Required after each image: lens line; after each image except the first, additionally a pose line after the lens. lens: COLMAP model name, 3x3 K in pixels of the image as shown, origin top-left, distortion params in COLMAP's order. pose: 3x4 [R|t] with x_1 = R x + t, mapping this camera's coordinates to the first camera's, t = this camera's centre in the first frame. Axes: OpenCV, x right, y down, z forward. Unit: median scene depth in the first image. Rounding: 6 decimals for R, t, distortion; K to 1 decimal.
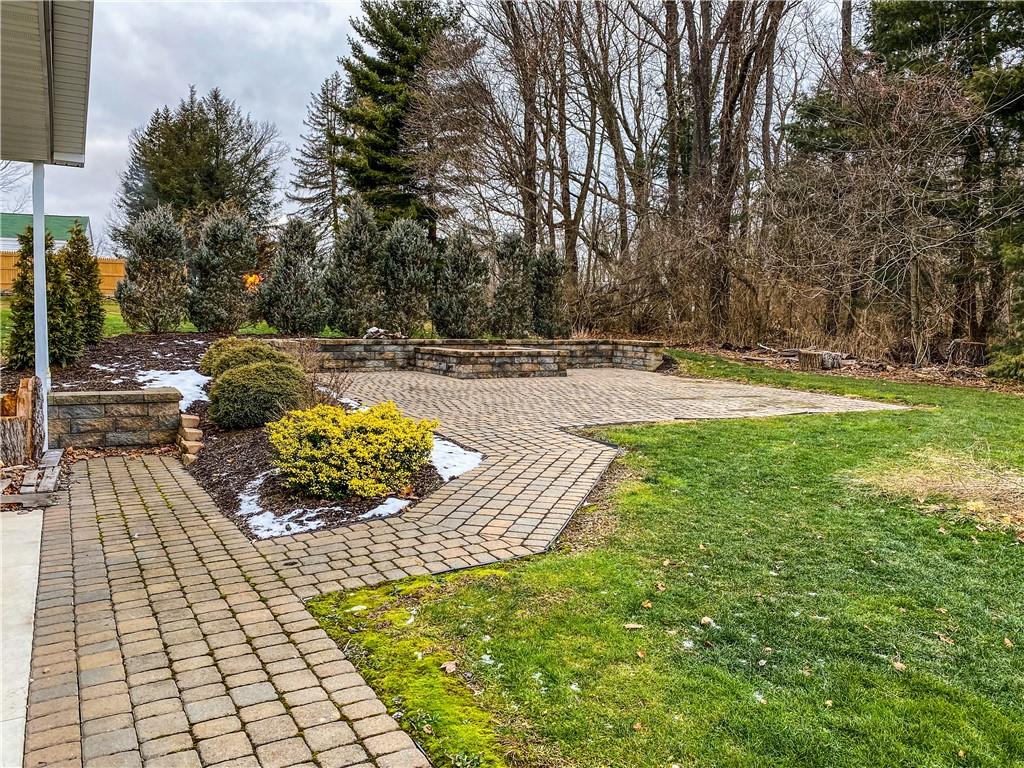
lens RADIAL K [[768.2, 0, 511.3], [0, 768.2, 384.3], [0, 0, 1]] dist [0.034291, -0.001335]
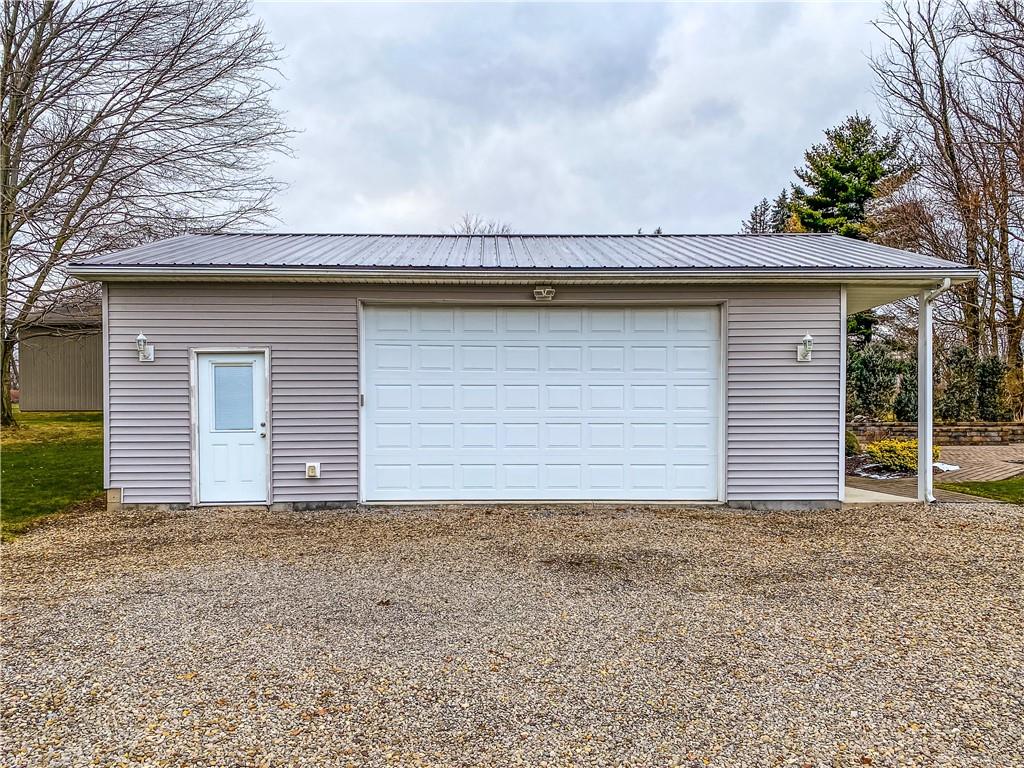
lens RADIAL K [[768.2, 0, 515.7], [0, 768.2, 433.3], [0, 0, 1]] dist [0.034291, -0.001335]
pose [[0.878150, -0.009277, -0.478295, -0.032352], [-0.022521, 0.997902, -0.060704, 0.058925], [0.477855, 0.064079, 0.876099, -0.562230]]
